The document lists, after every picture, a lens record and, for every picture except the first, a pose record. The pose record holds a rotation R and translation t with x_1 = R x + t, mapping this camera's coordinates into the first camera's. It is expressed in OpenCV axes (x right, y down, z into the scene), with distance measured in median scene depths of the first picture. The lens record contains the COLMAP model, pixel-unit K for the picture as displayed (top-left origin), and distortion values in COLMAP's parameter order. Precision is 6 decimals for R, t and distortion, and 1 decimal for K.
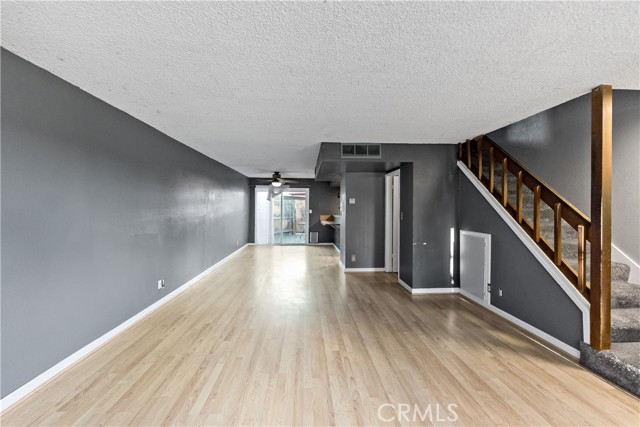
lens RADIAL K [[270.6, 0, 319.5], [0, 270.6, 201.6], [0, 0, 1]] dist [0.003447, -0.000165]
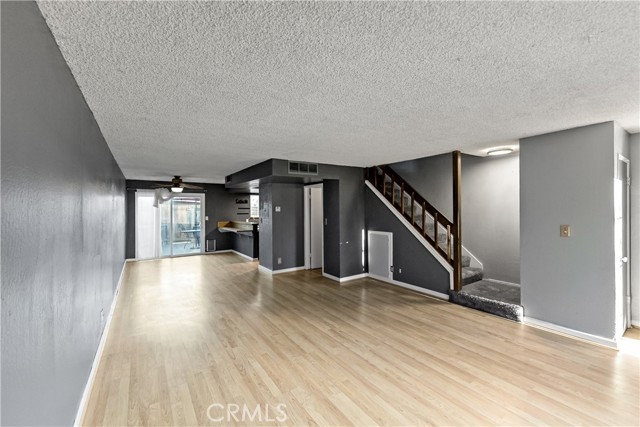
lens RADIAL K [[270.6, 0, 328.7], [0, 270.6, 204.5], [0, 0, 1]] dist [0.003447, -0.000165]
pose [[0.850005, -0.002227, 0.526770, -0.439740], [-0.000119, 0.999990, 0.004420, -0.040239], [-0.526775, -0.003819, 0.849996, -0.075148]]
